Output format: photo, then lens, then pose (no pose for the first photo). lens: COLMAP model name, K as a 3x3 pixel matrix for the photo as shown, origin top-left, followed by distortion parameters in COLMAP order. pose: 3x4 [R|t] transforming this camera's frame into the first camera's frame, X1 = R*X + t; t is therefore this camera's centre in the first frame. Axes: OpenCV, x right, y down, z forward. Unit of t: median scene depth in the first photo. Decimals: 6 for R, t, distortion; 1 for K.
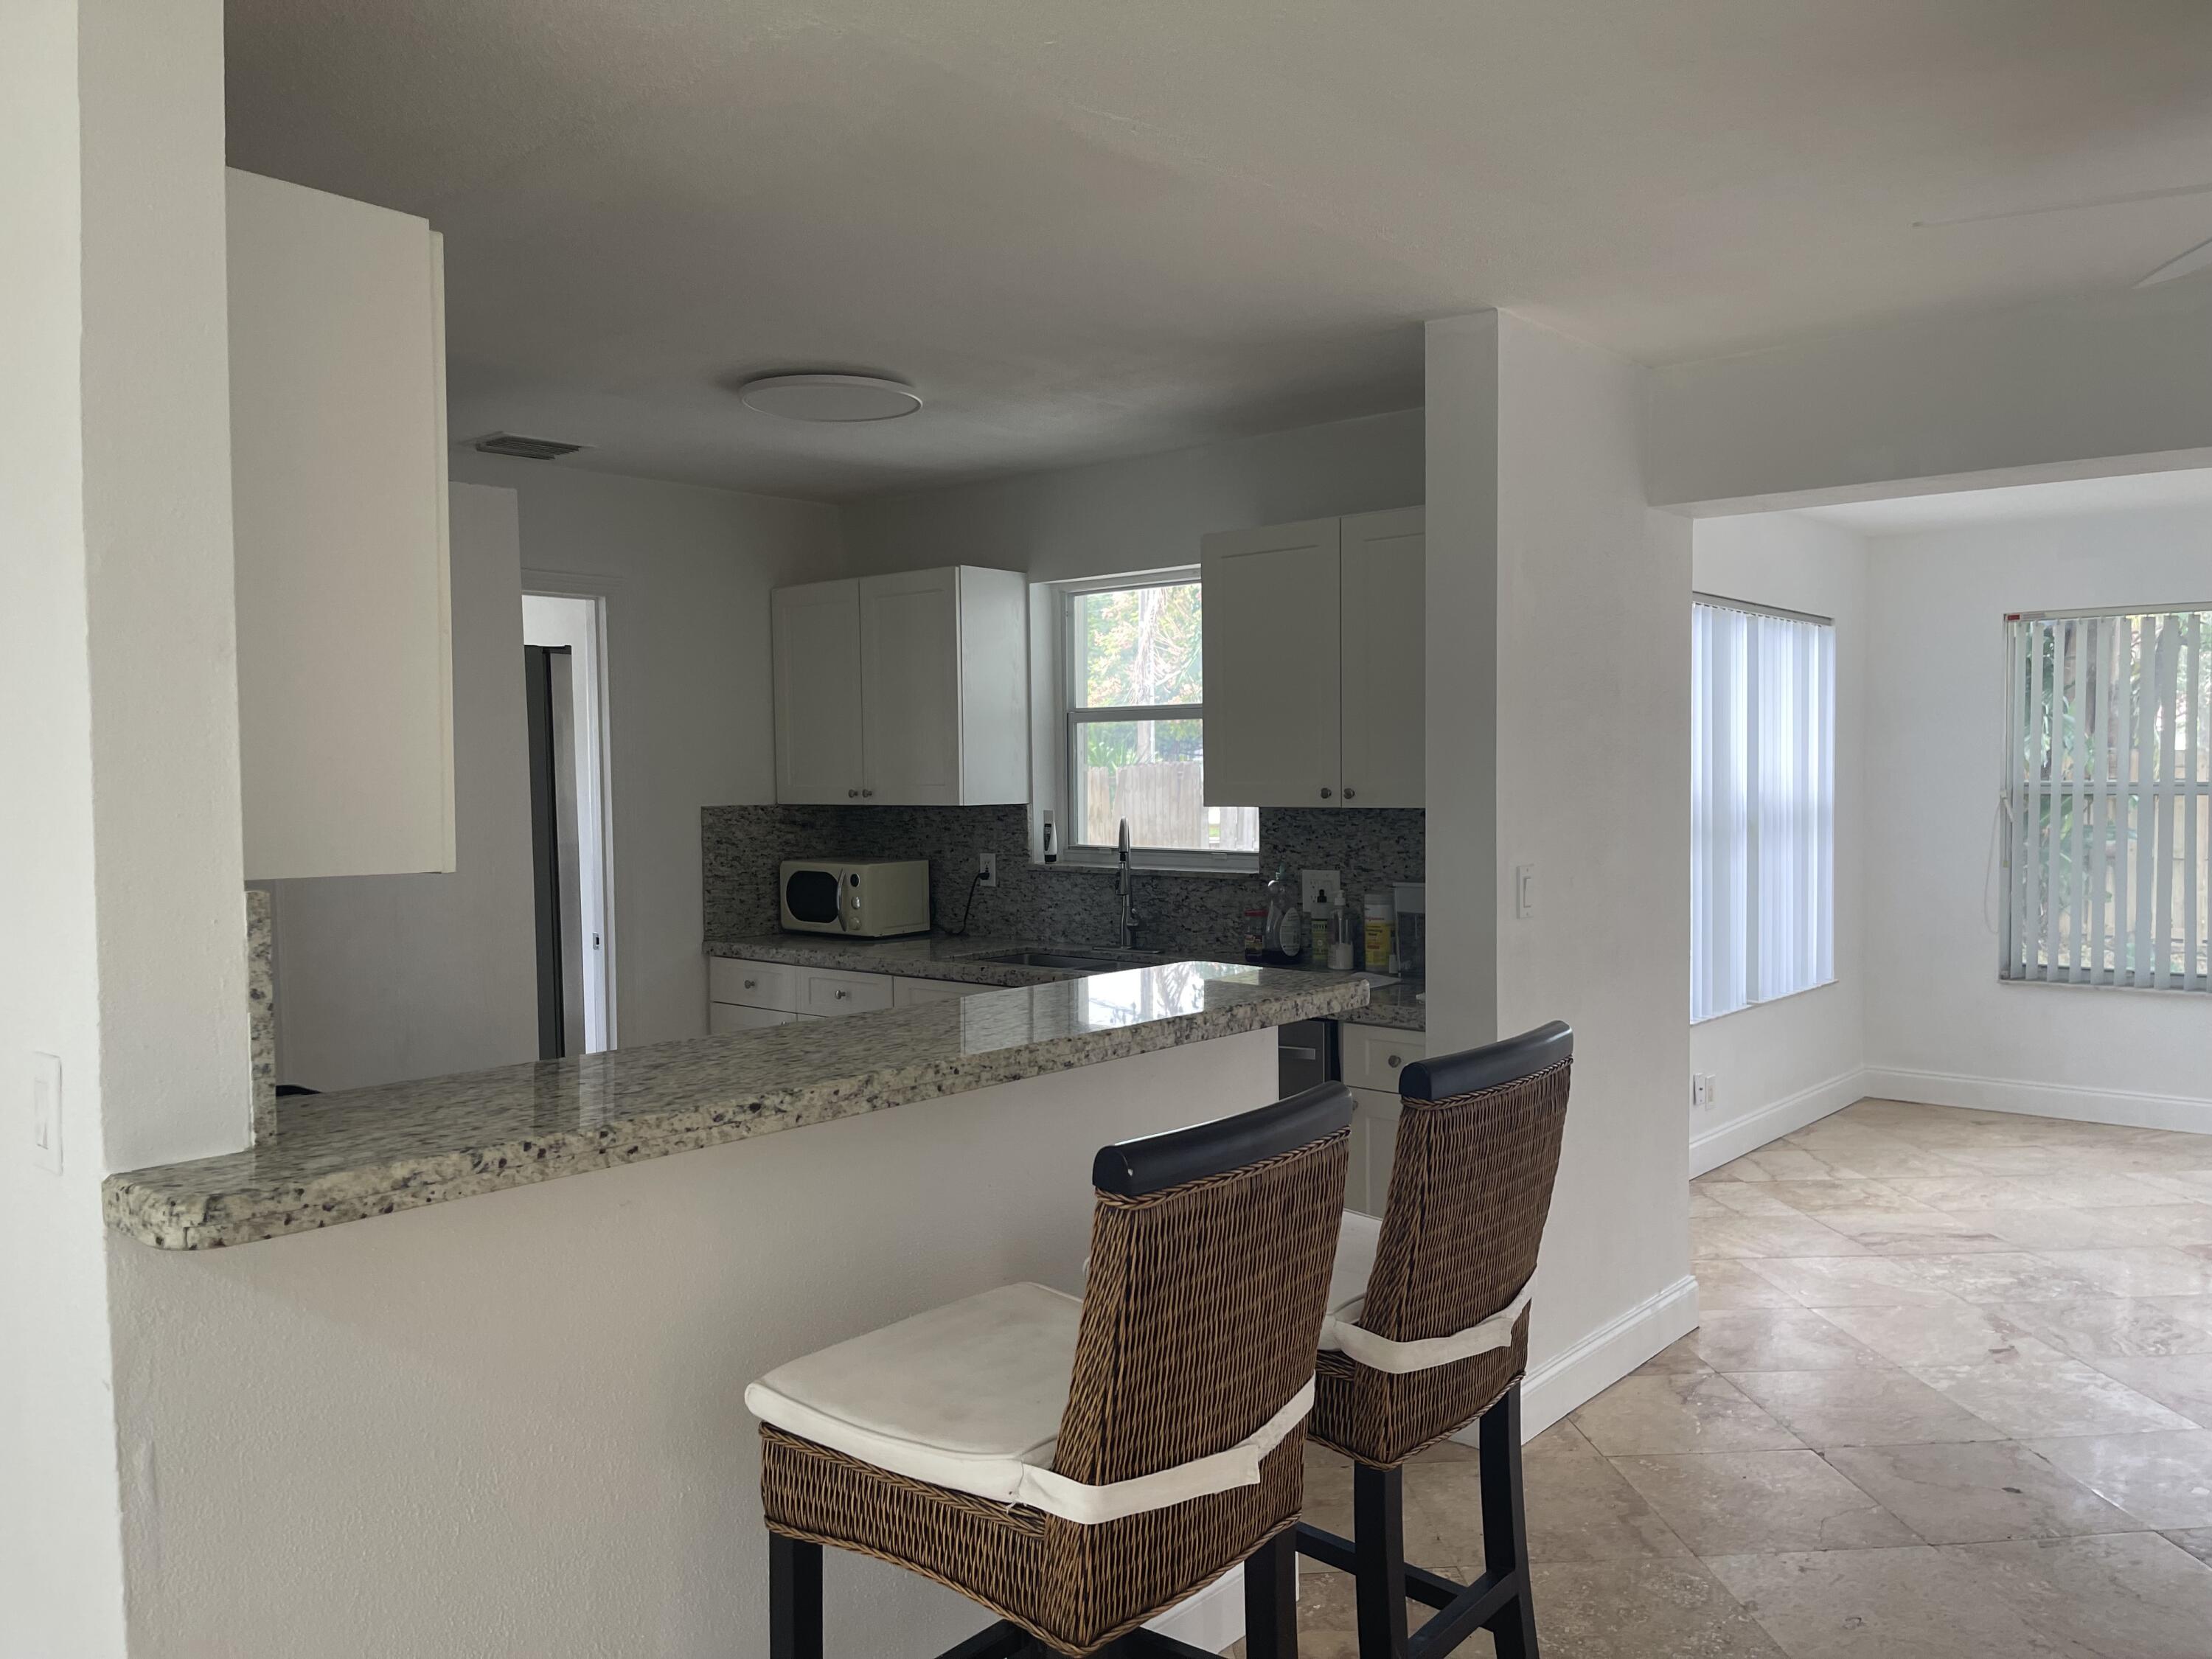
lens RADIAL K [[1672.2, 0, 1105.7], [0, 1672.2, 838.2], [0, 0, 1]] dist [0.069943, -0.093801]
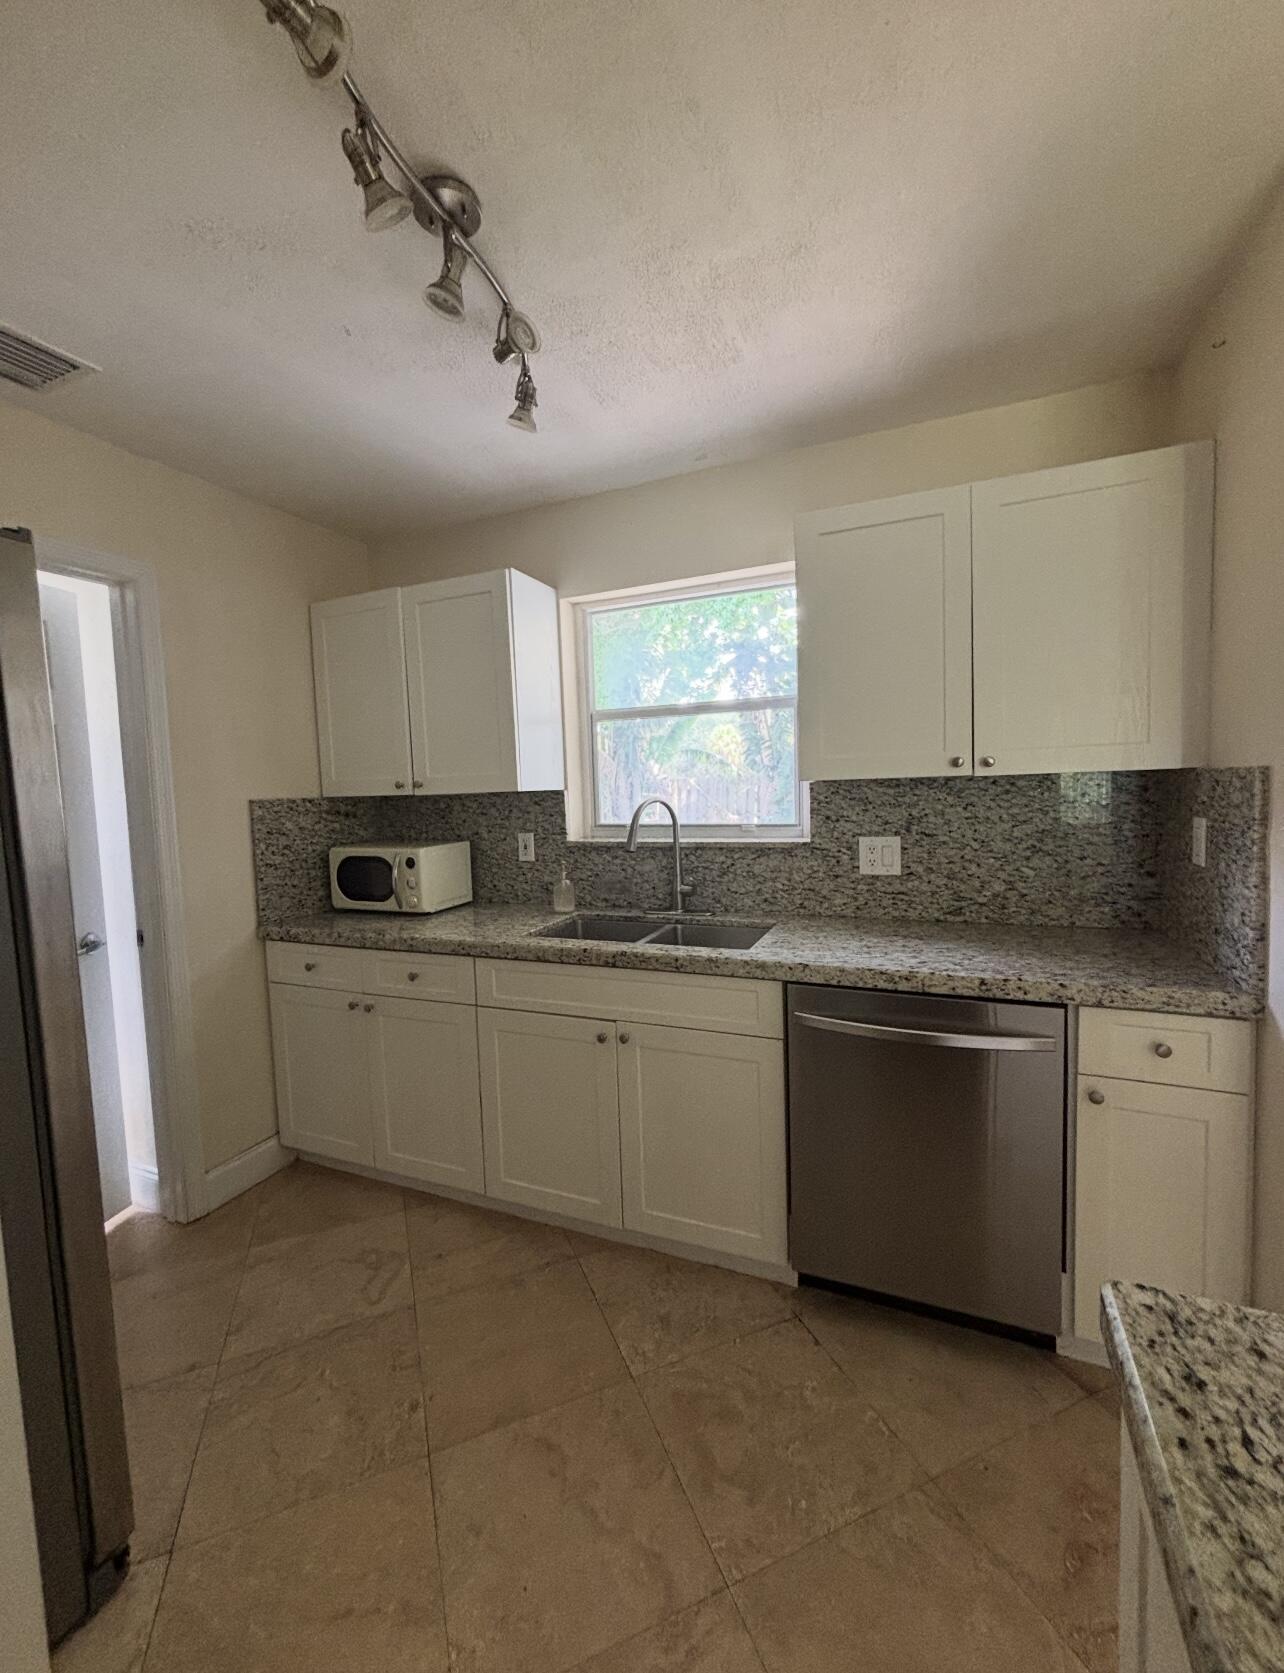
lens RADIAL K [[690.2, 0, 643.6], [0, 690.2, 835.6], [0, 0, 1]] dist [0.014983, -0.001385]
pose [[0.952325, -0.043462, 0.301973, -0.149837], [0.035135, 0.998839, 0.032956, -0.002506], [-0.303055, -0.020775, 0.952747, 0.556122]]
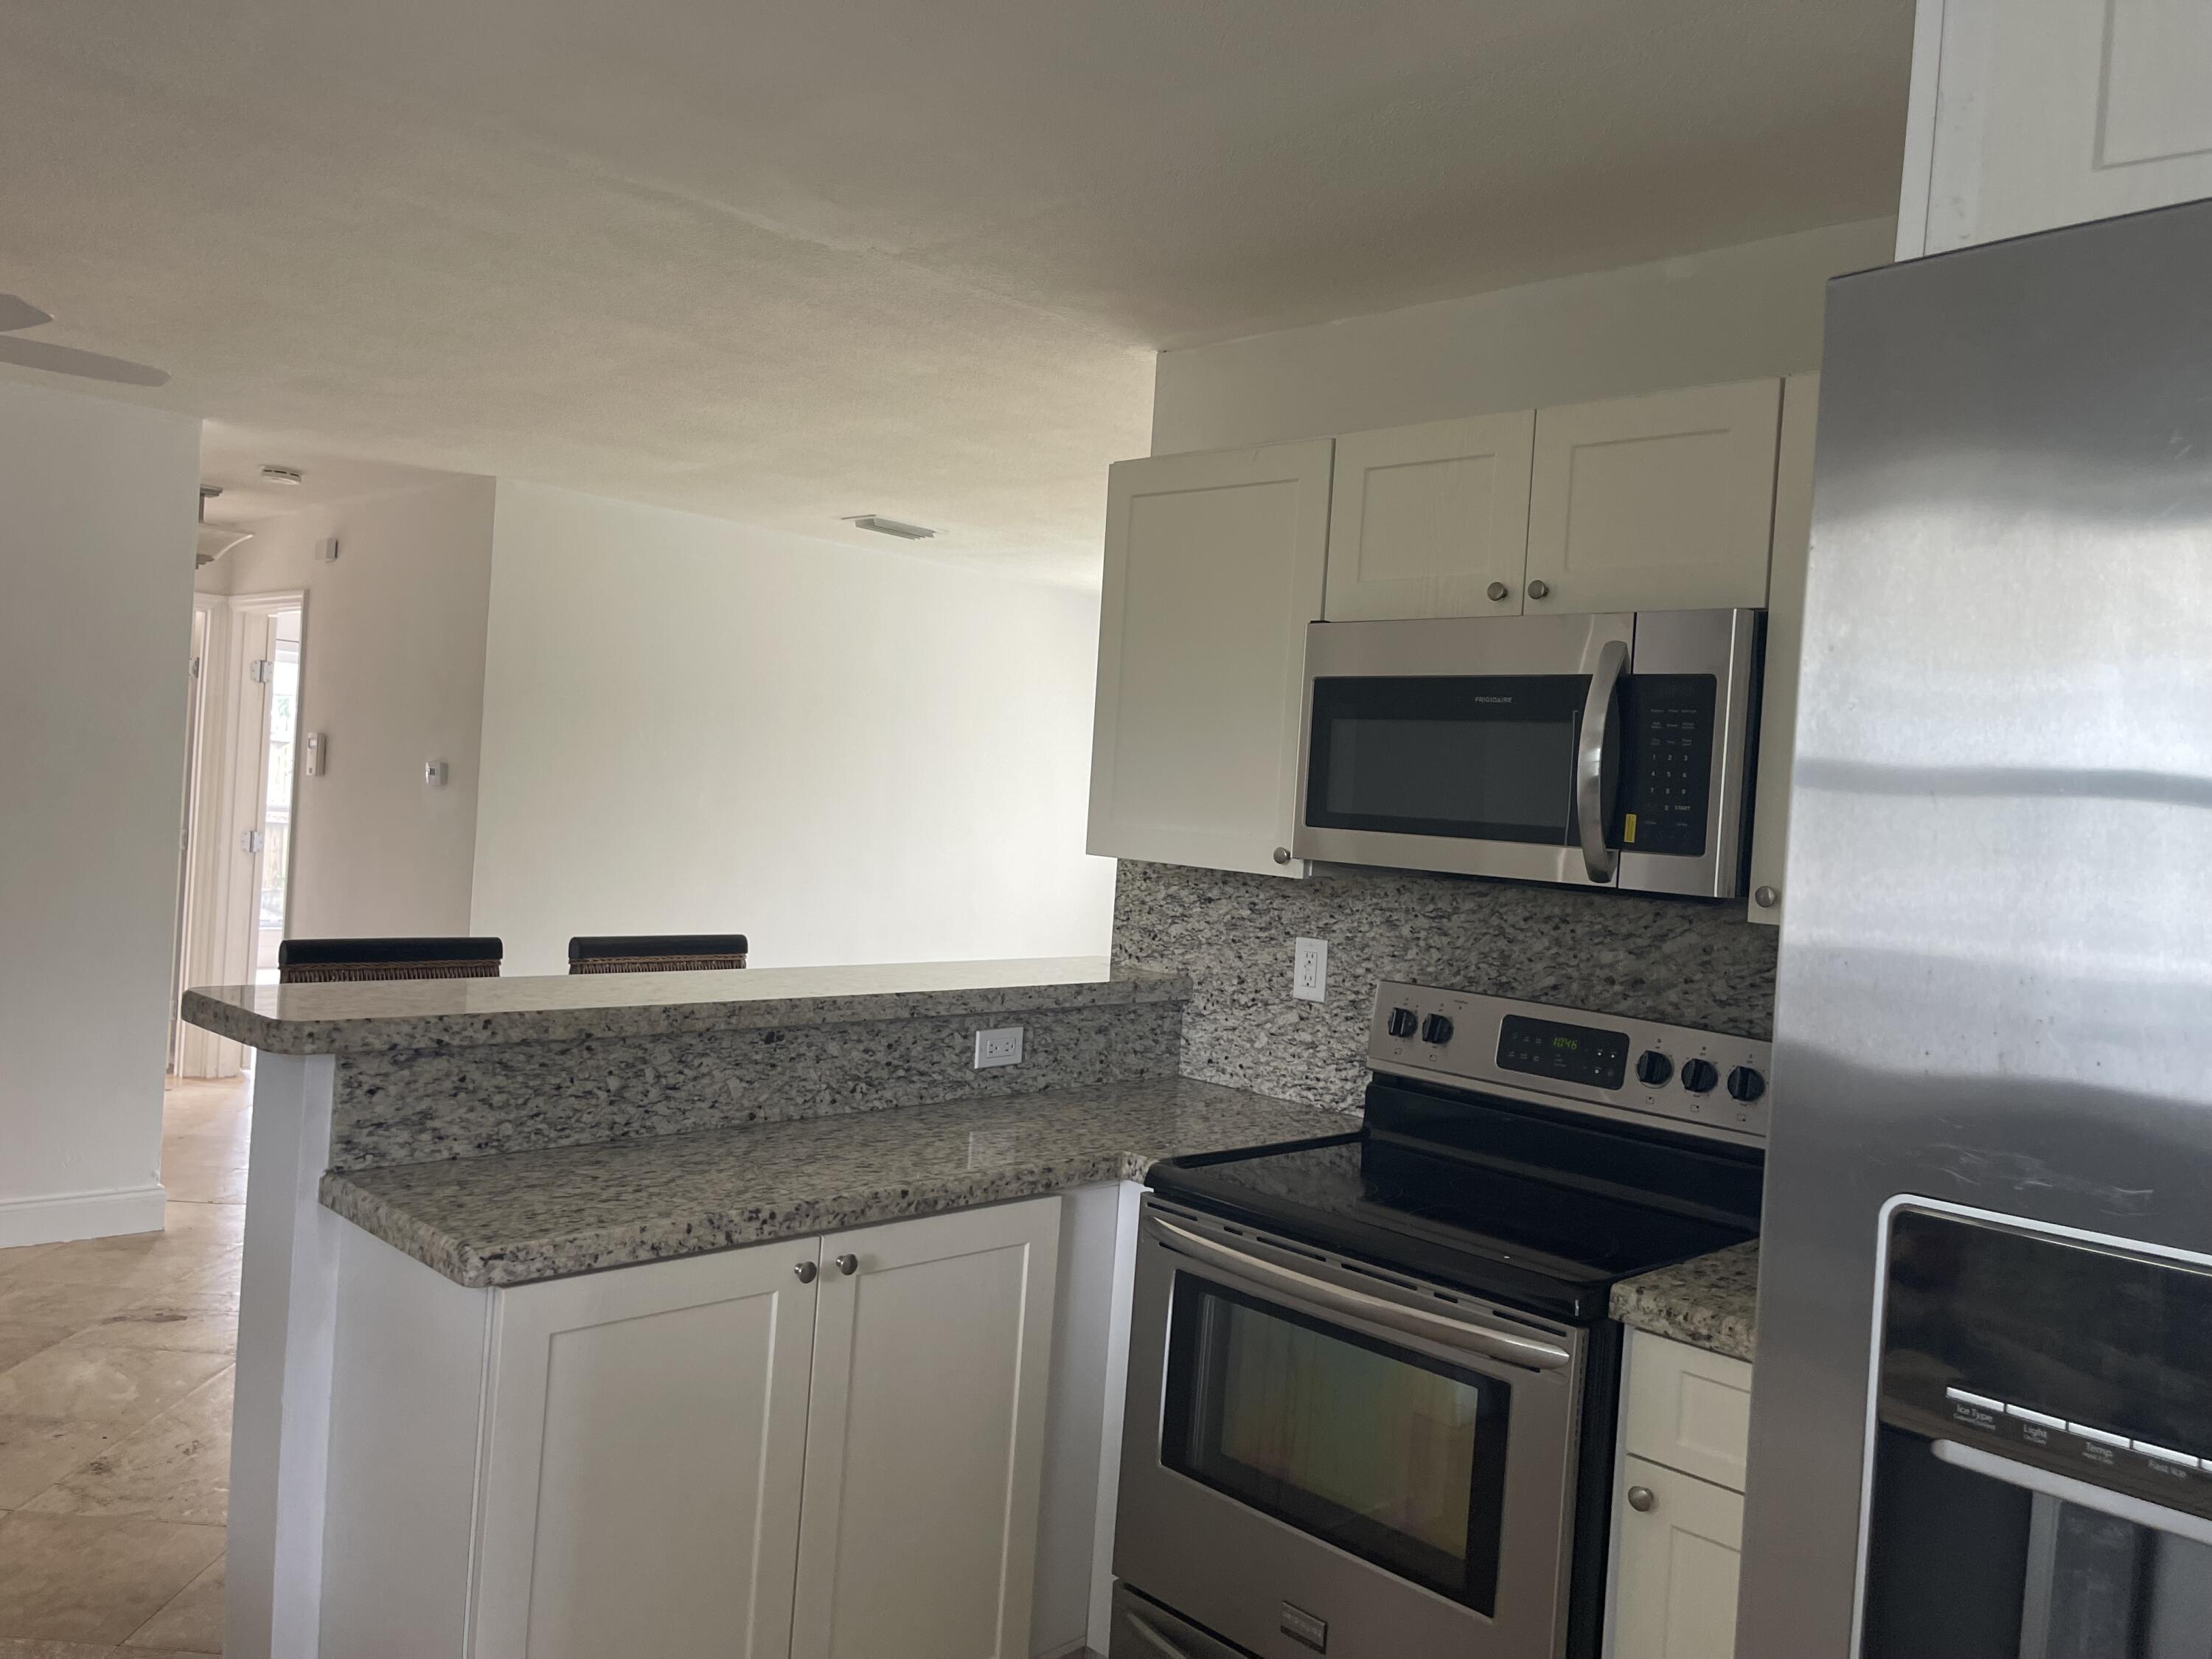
lens RADIAL K [[1672.2, 0, 1092.1], [0, 1672.2, 822.1], [0, 0, 1]] dist [0.069943, -0.093801]
pose [[-0.996780, -0.057323, 0.056061, -0.187929], [-0.054128, 0.996909, 0.056950, -0.039307], [-0.059152, 0.053732, -0.996802, 1.007930]]
